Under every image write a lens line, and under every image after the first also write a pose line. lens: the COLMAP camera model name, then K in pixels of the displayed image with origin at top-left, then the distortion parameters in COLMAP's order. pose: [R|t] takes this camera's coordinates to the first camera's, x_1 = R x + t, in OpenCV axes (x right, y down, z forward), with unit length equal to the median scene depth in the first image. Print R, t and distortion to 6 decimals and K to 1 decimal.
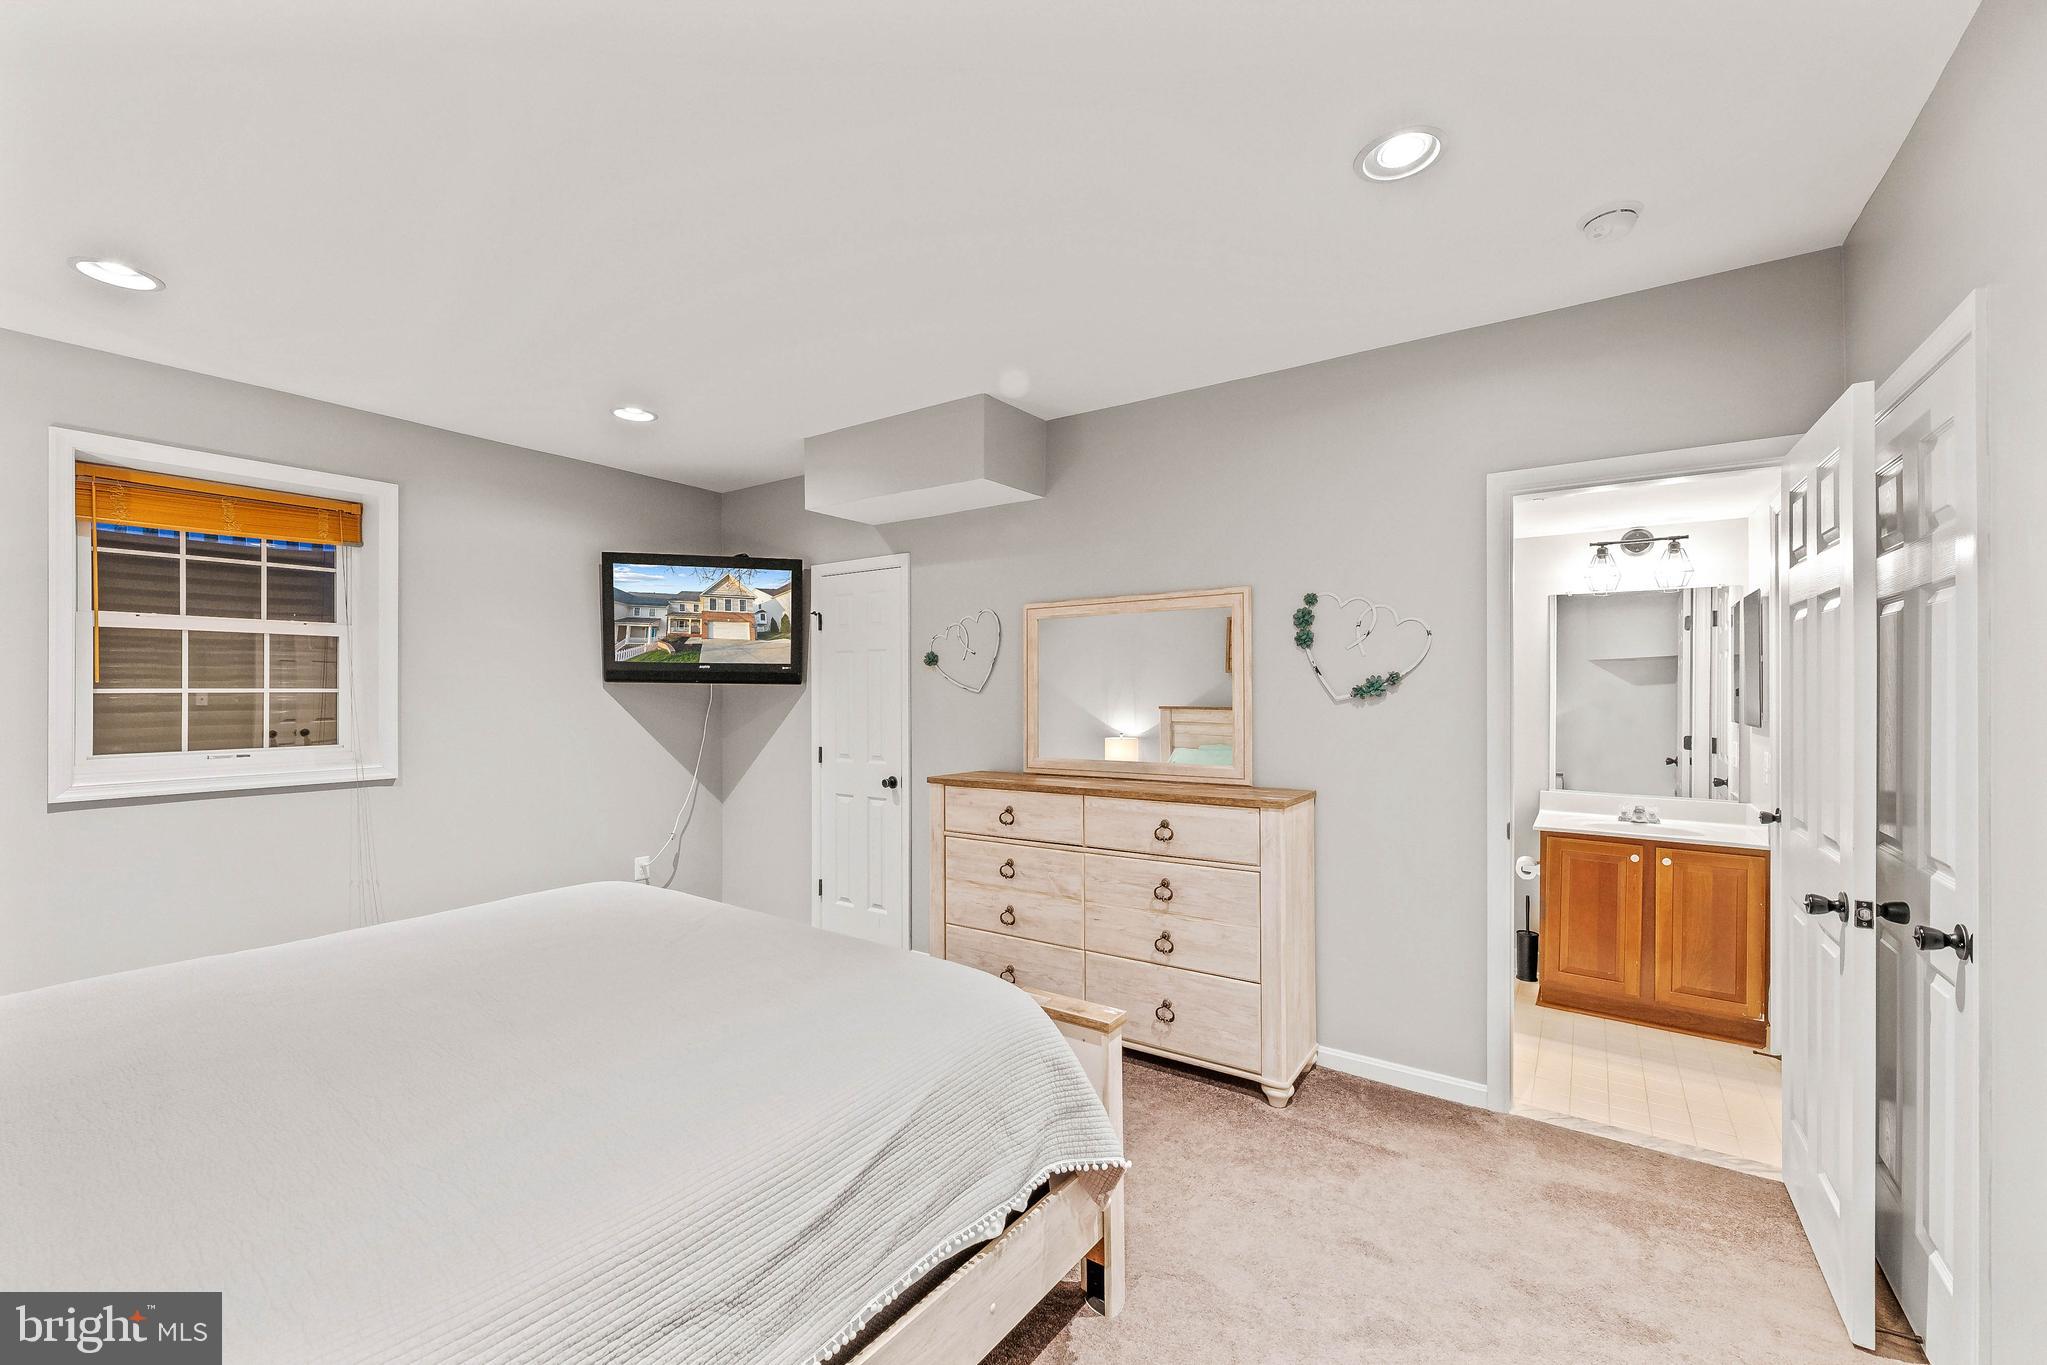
lens RADIAL K [[818.8, 0, 1023.5], [0, 818.8, 682.5], [0, 0, 1]] dist [0.000817, -0.000467]
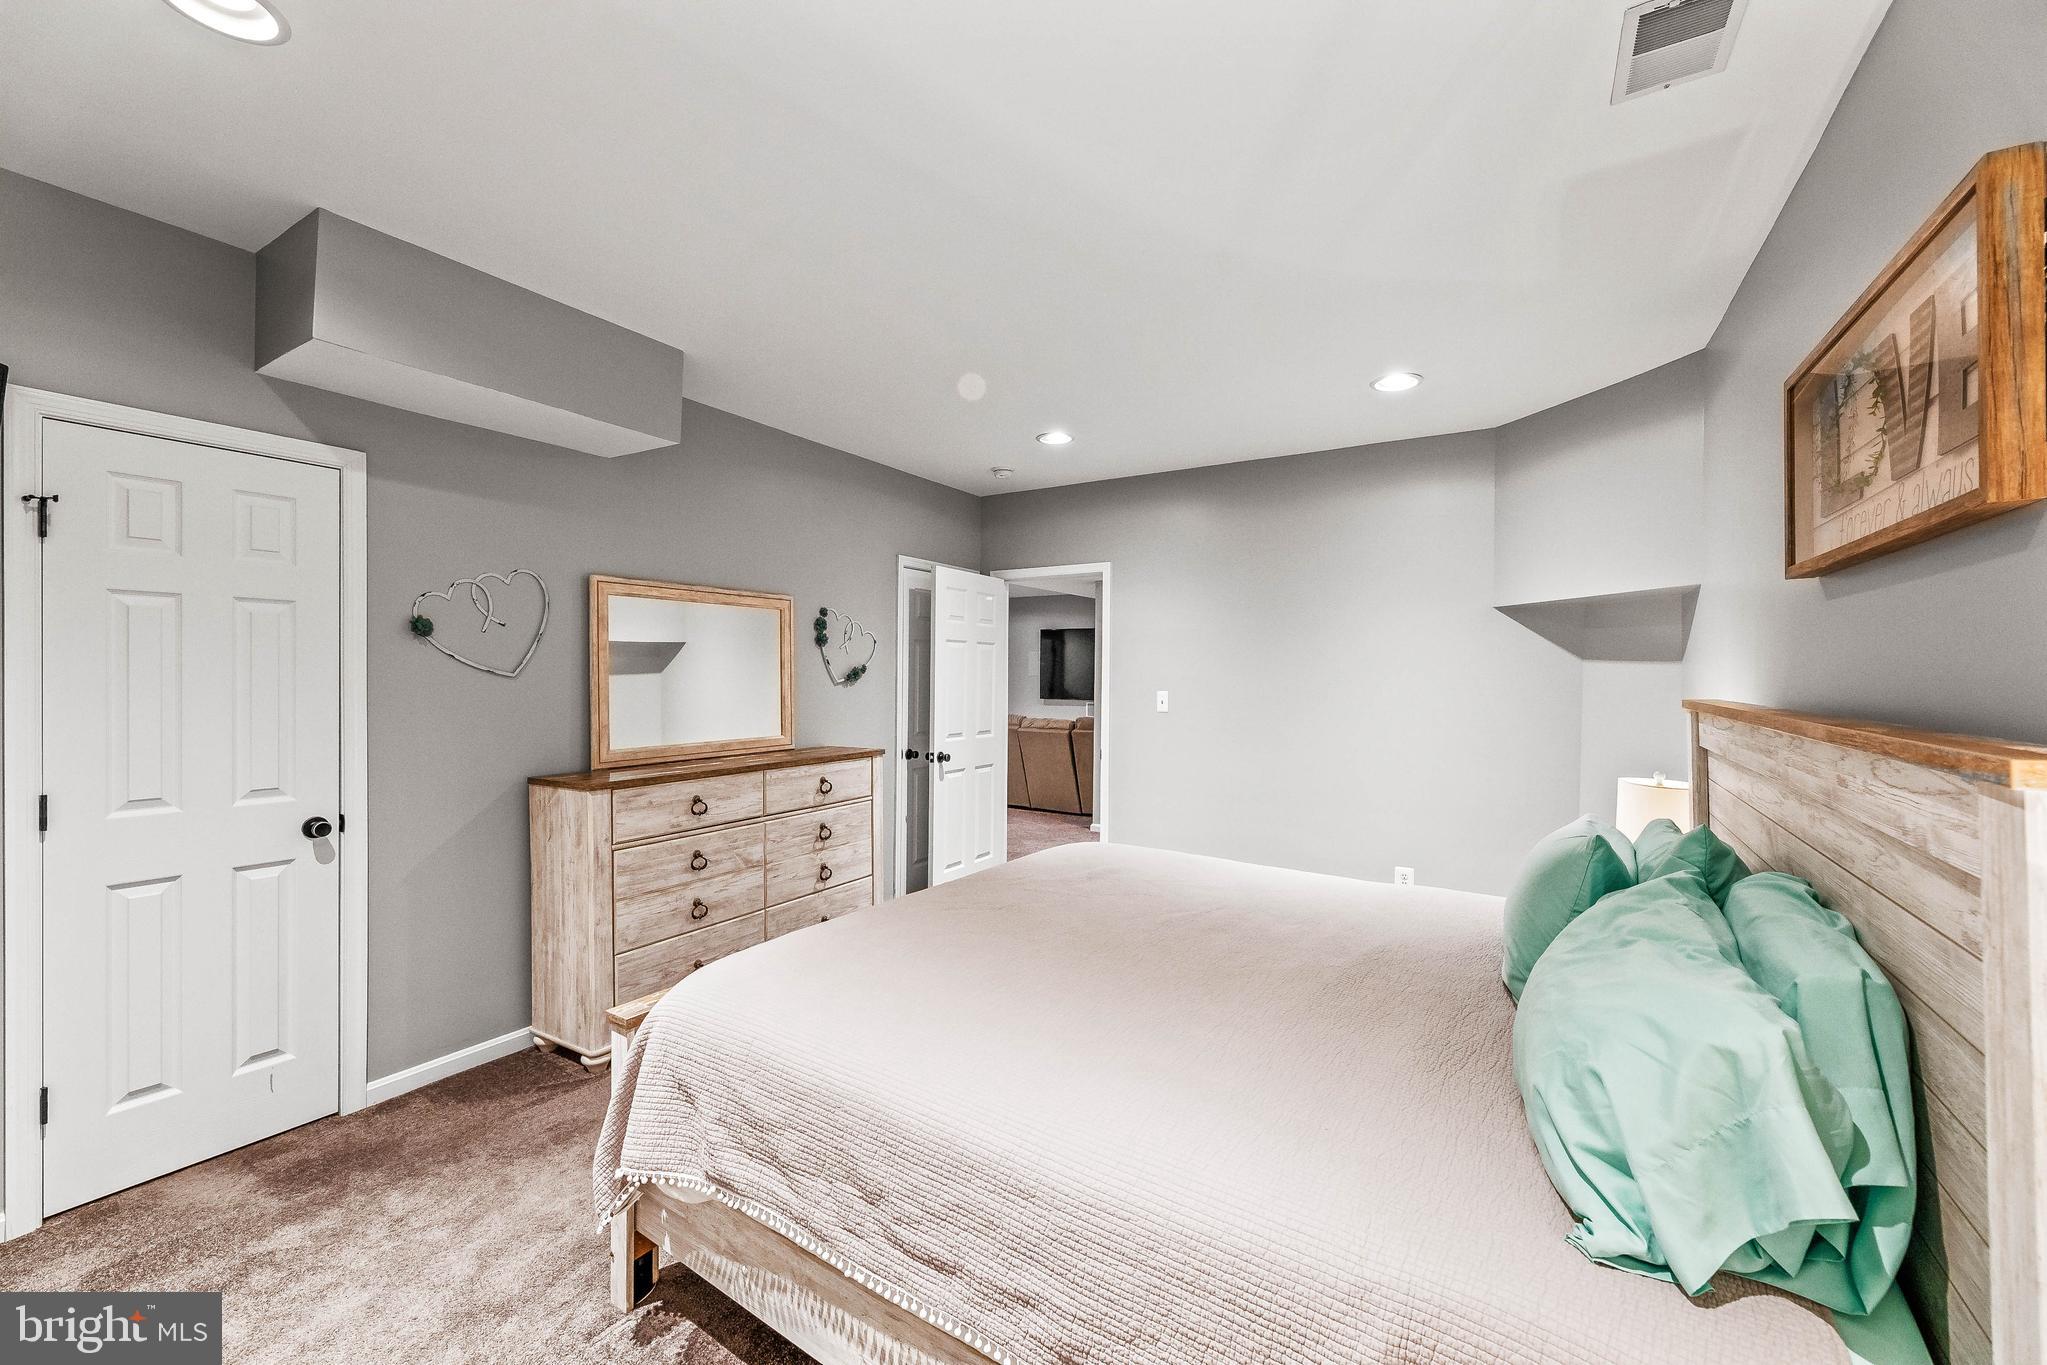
lens RADIAL K [[818.8, 0, 1023.5], [0, 818.8, 682.5], [0, 0, 1]] dist [0.000817, -0.000467]
pose [[-0.044237, -0.004472, 0.999011, -1.037027], [-0.013780, 0.999898, 0.003866, 0.009755], [-0.998926, -0.013595, -0.044294, 0.691287]]
